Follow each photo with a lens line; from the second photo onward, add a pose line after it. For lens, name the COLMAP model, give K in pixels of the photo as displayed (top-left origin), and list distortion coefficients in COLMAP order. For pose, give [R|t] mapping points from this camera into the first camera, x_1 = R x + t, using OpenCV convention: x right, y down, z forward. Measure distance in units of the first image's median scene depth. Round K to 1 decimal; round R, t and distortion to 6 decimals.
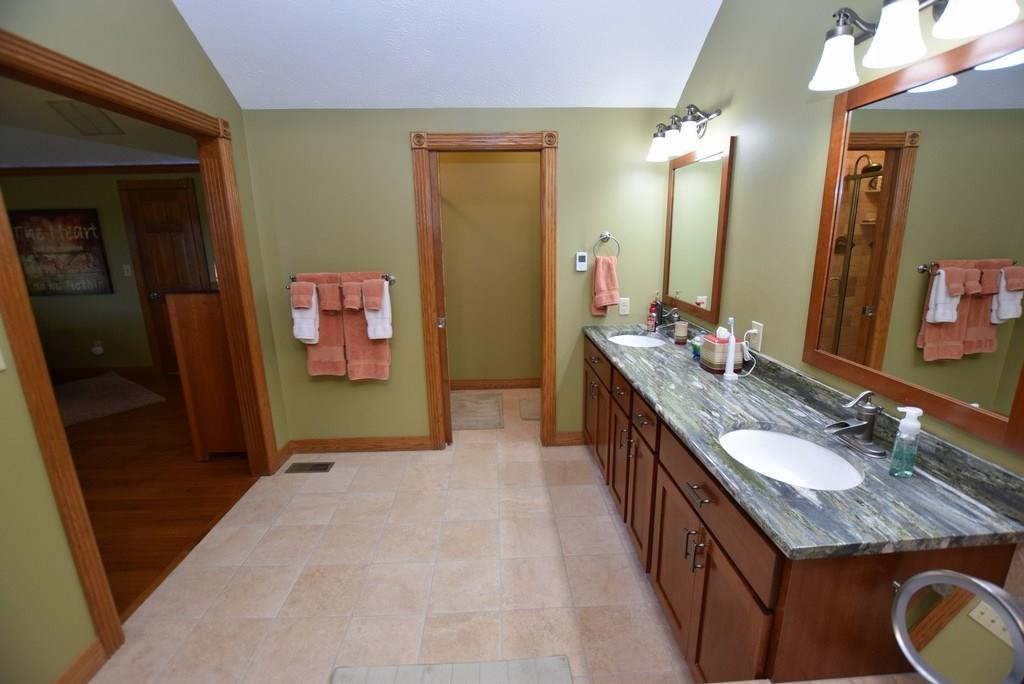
lens RADIAL K [[451.7, 0, 512.0], [0, 451.7, 341.2], [0, 0, 1]] dist [-0.027002, 0.001805]
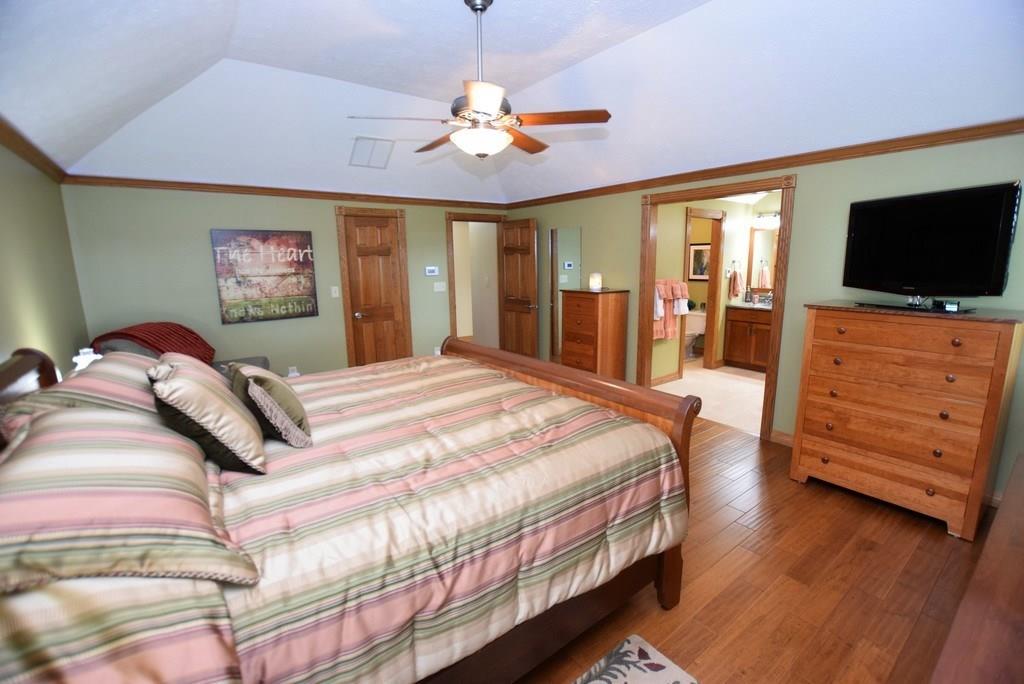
lens RADIAL K [[451.7, 0, 512.2], [0, 451.7, 342.2], [0, 0, 1]] dist [-0.027002, 0.001805]
pose [[0.826997, -0.097459, 0.553695, -1.147986], [0.132610, 0.990886, -0.023654, 0.034308], [-0.546343, 0.092987, 0.832384, -0.077643]]
